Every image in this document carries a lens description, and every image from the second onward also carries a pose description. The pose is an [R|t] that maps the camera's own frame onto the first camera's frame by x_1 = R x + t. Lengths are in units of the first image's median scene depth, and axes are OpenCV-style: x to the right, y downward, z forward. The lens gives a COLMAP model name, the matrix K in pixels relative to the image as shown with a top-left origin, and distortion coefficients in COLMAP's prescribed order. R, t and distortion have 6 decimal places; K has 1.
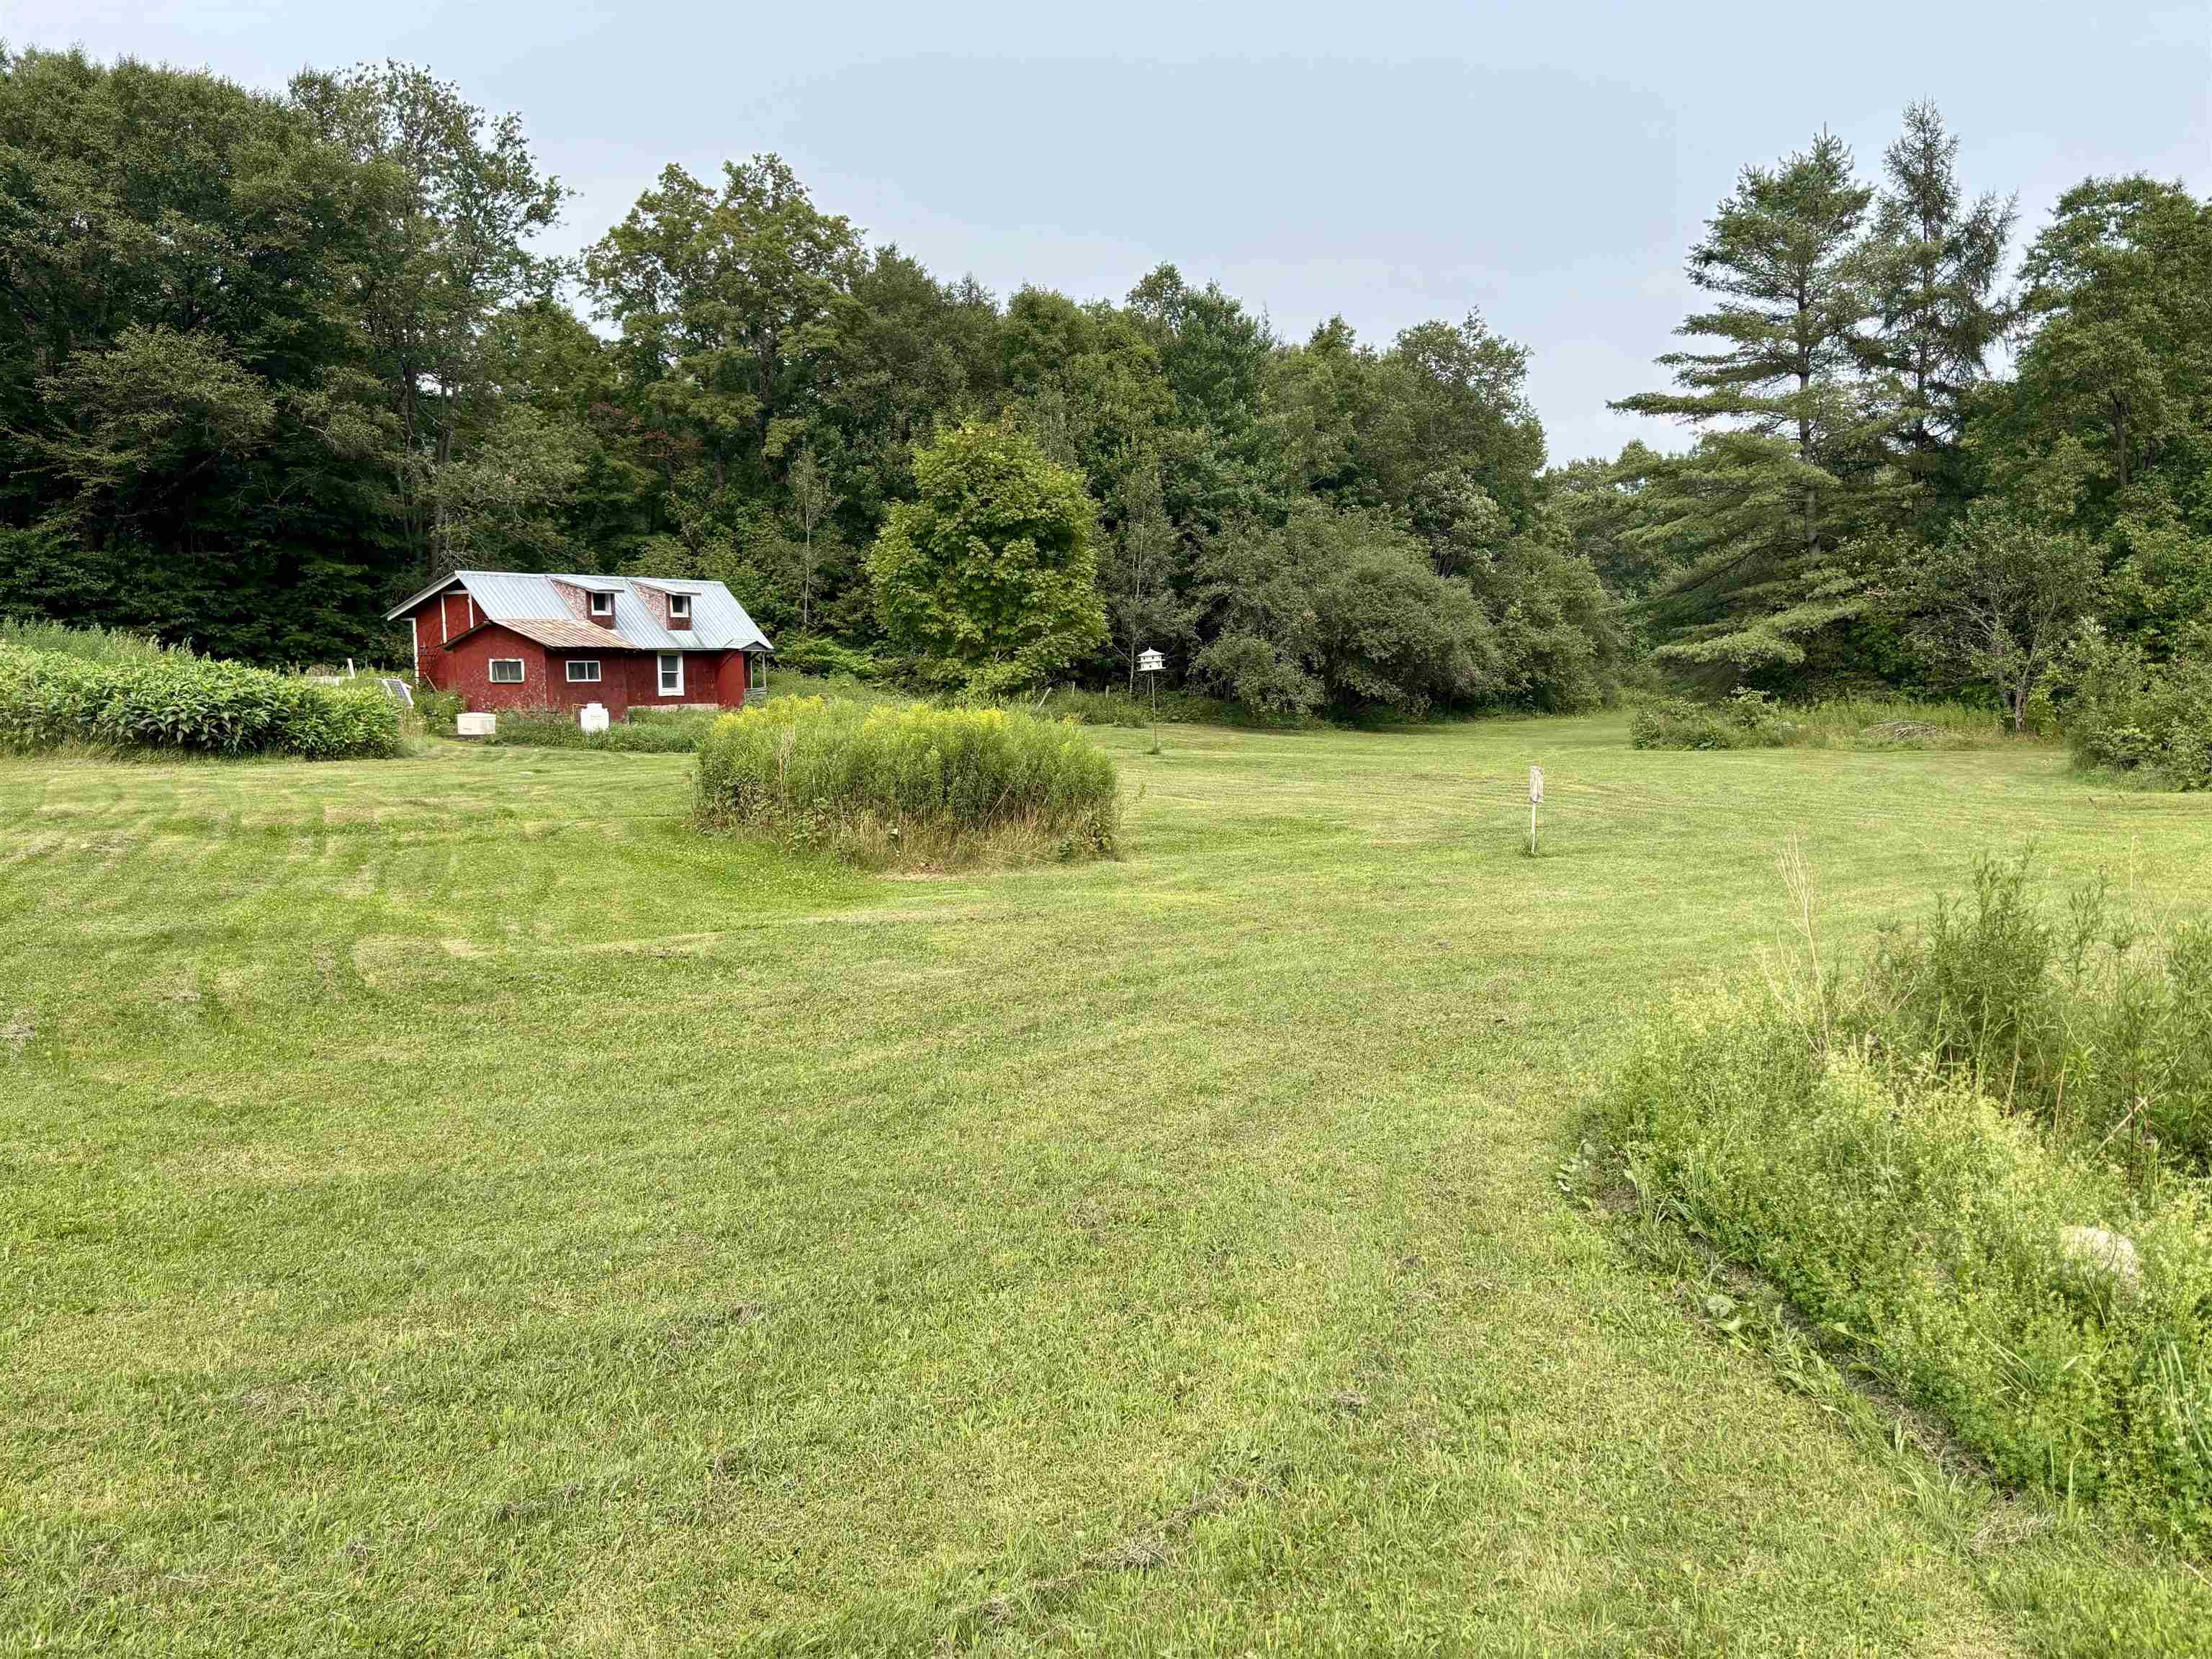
lens RADIAL K [[1687.2, 0, 1136.1], [0, 1687.2, 832.4], [0, 0, 1]] dist [0.148591, -0.334264]
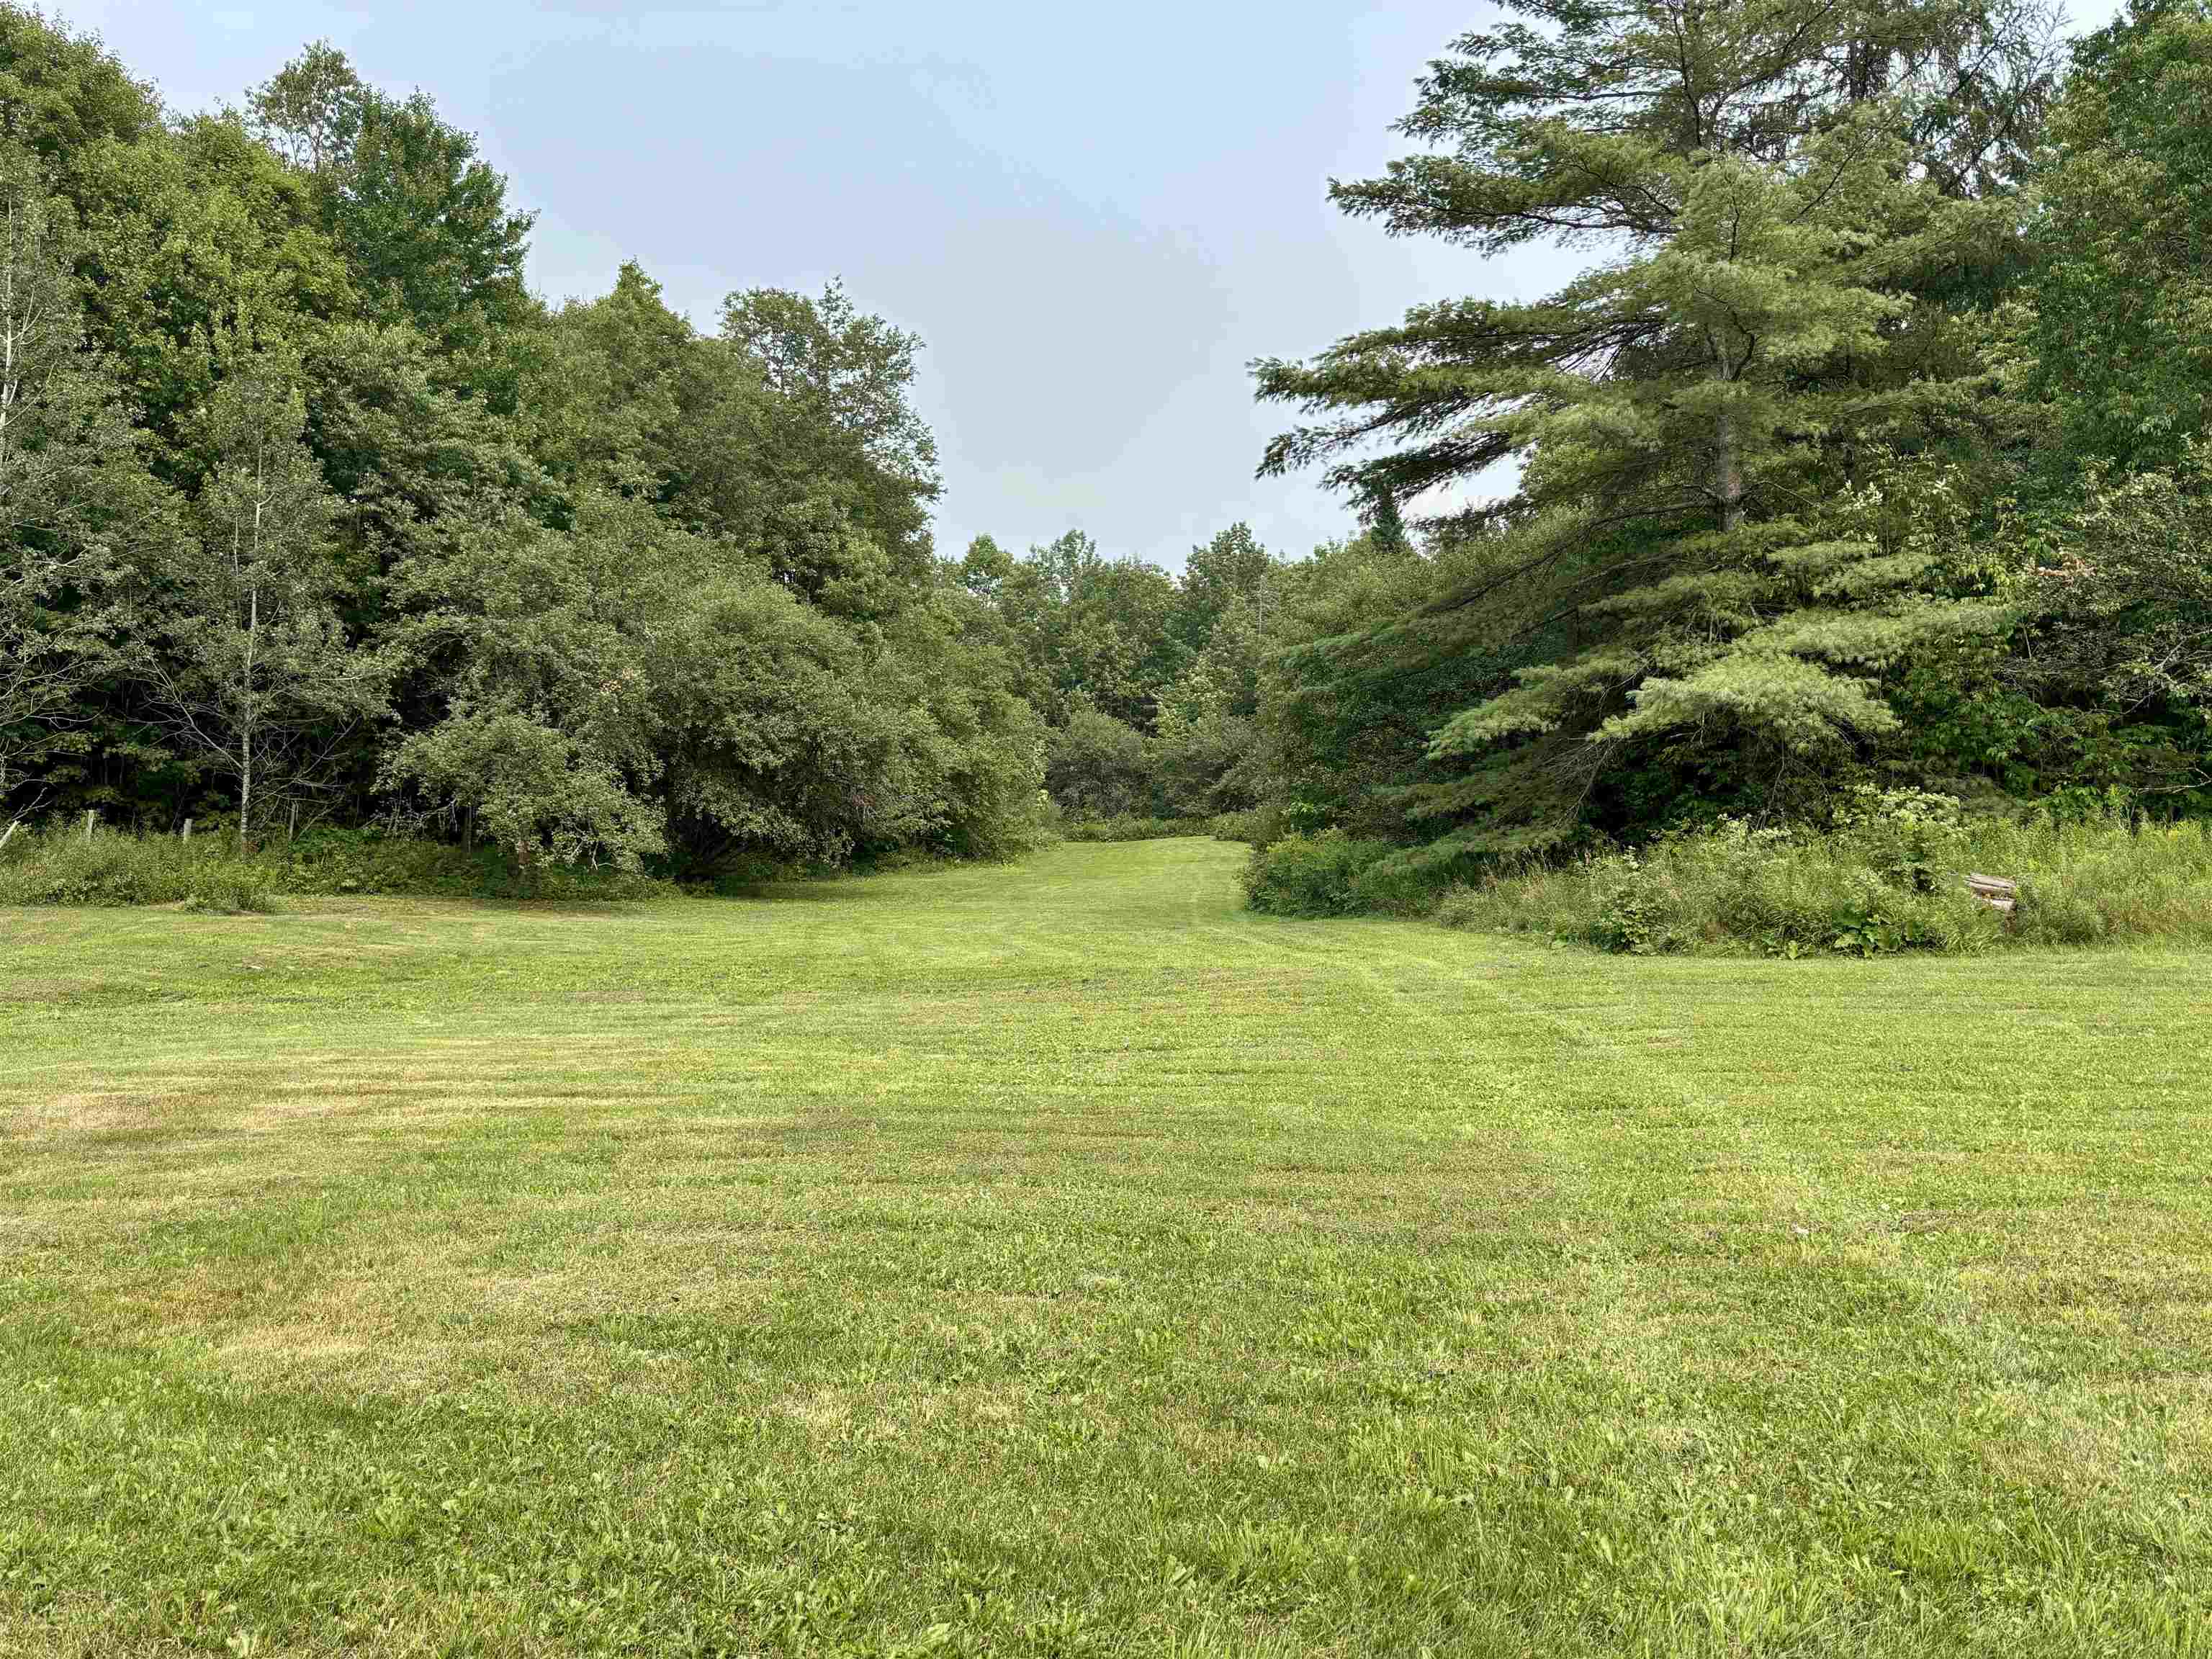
lens RADIAL K [[1687.2, 0, 1136.1], [0, 1687.2, 832.4], [0, 0, 1]] dist [0.148591, -0.334264]
pose [[0.908496, -0.014693, 0.417636, 0.022509], [0.051706, 0.995655, -0.077450, -0.032238], [-0.414683, 0.091957, 0.905307, 0.450544]]
